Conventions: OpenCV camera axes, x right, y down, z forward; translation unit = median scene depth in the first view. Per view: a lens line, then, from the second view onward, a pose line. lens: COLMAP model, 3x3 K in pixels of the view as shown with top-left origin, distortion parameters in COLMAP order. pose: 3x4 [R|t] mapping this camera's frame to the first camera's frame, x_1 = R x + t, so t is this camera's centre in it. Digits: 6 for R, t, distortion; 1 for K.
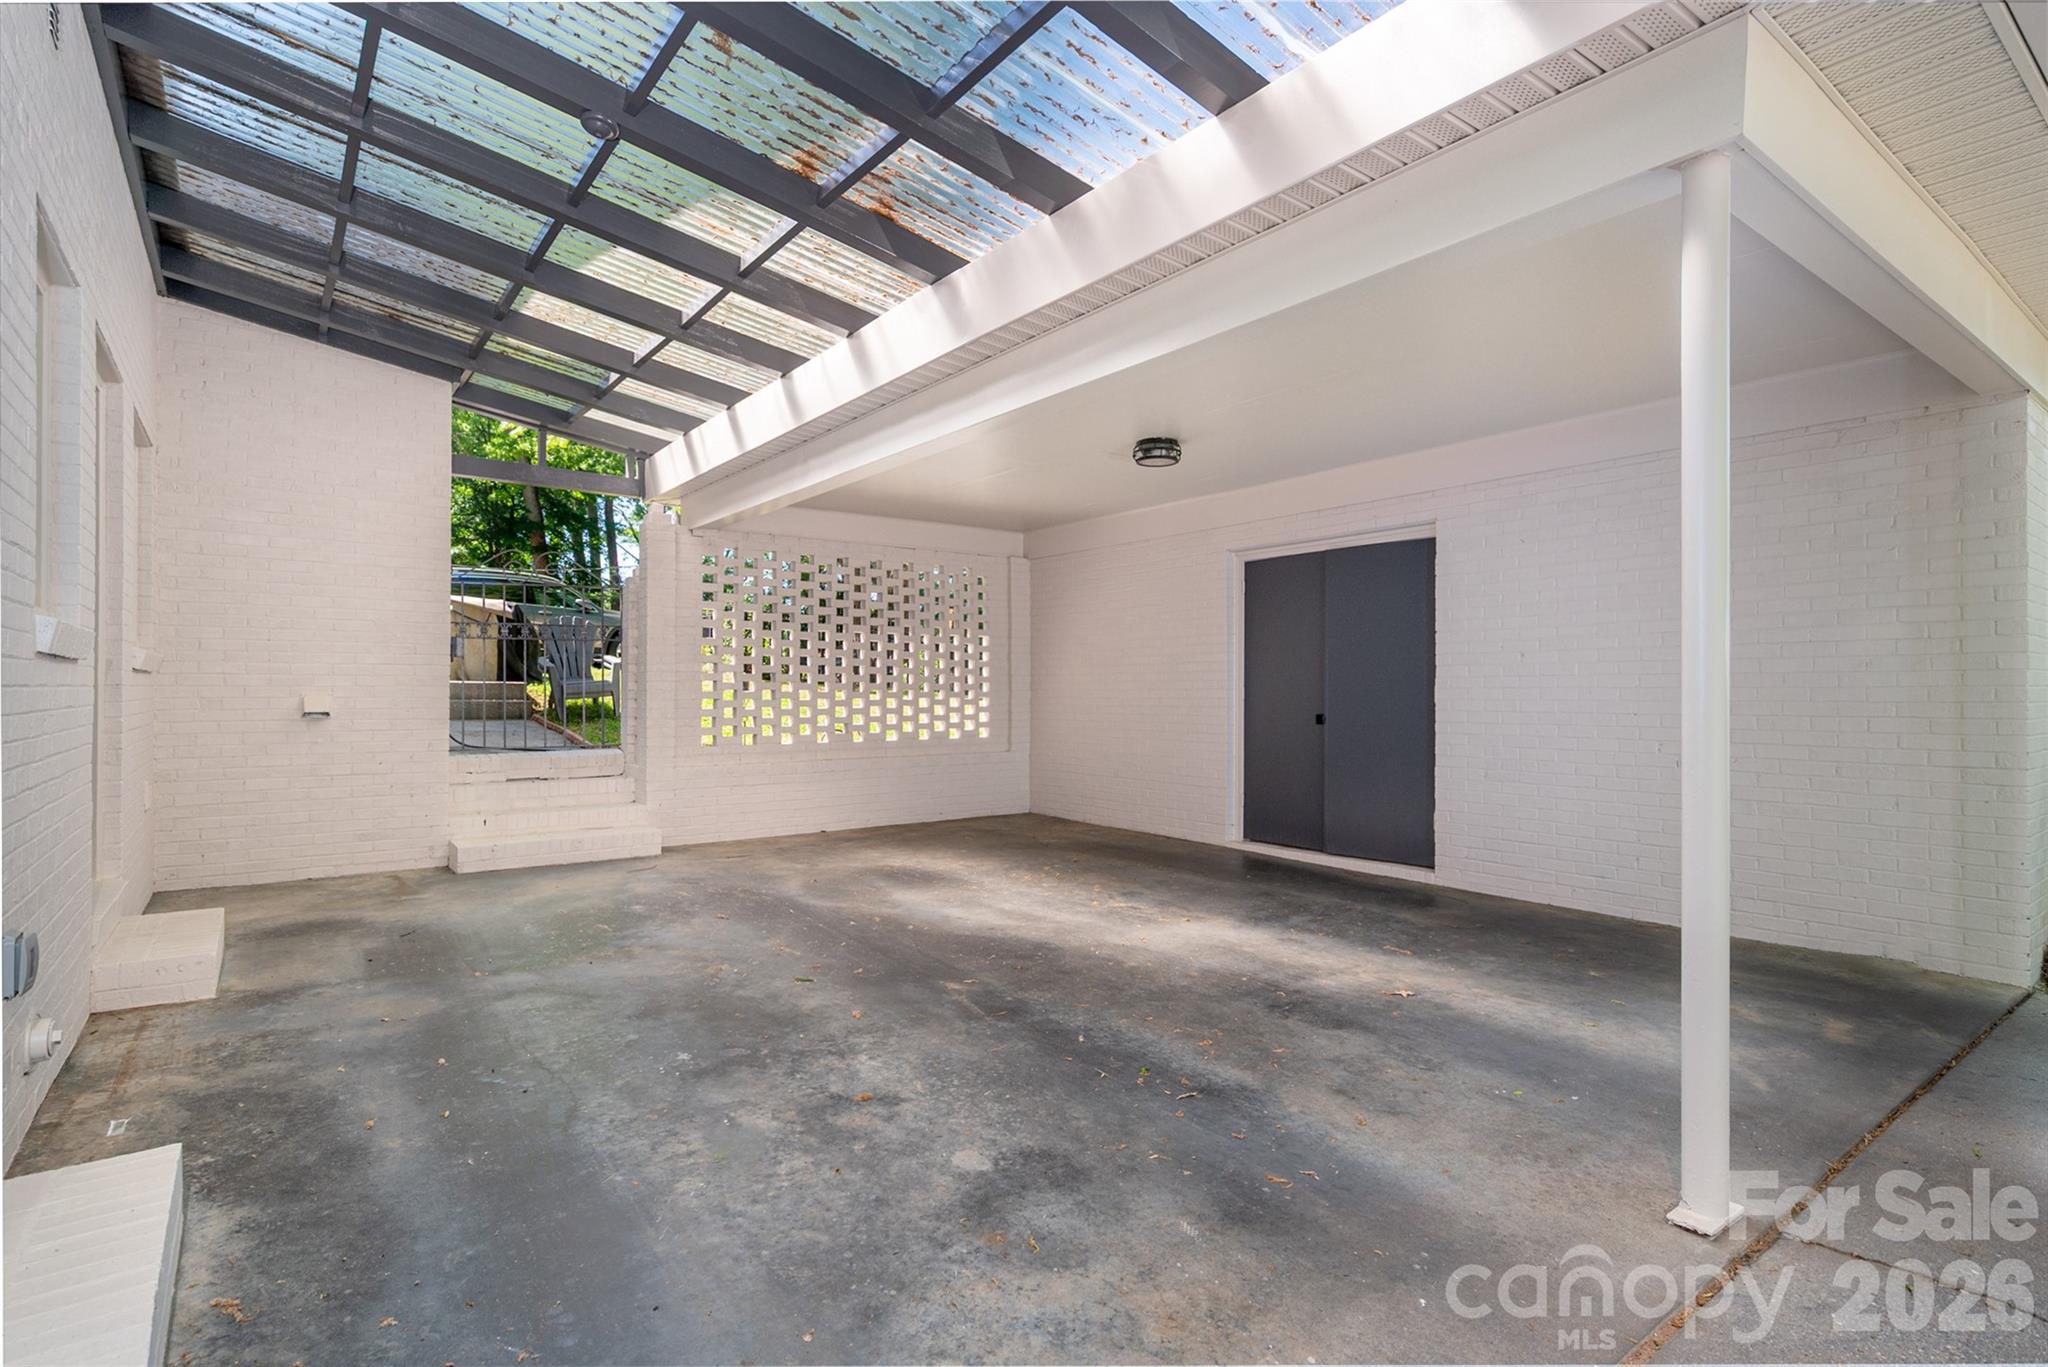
lens RADIAL K [[1019.9, 0, 1024.0], [0, 1019.9, 683.5], [0, 0, 1]] dist [0.000018, 0.000148]
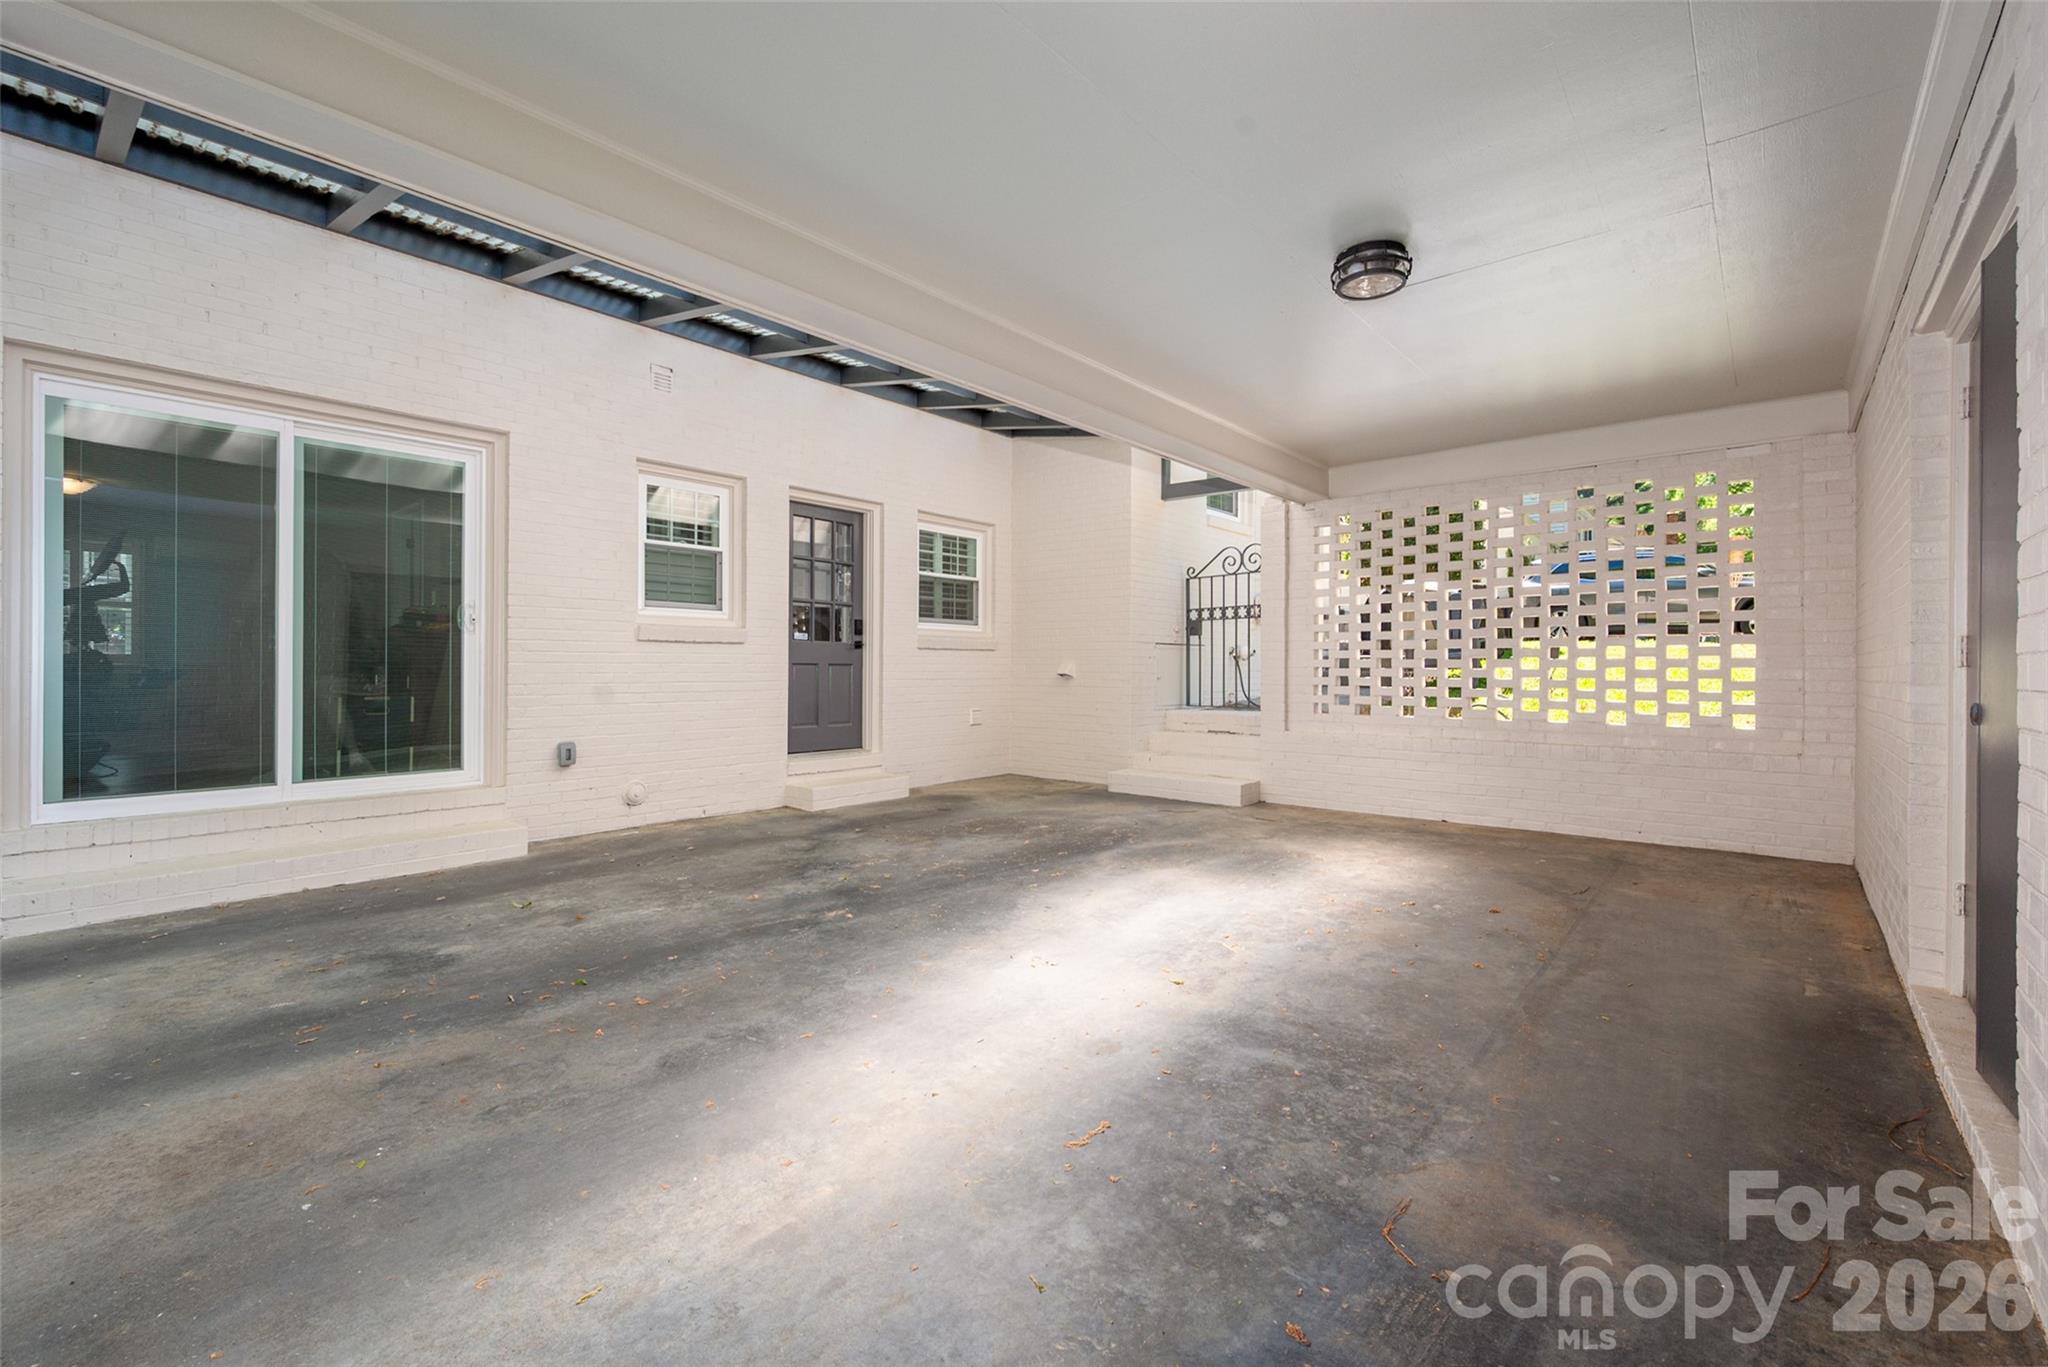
lens RADIAL K [[854.7, 0, 1023.7], [0, 854.7, 662.3], [0, 0, 1]] dist [0.011313, 0.000497]
pose [[0.206754, -0.003572, -0.978387, 0.935679], [0.007595, 0.999969, -0.002045, 0.018822], [0.978364, -0.007008, 0.206774, 1.030109]]
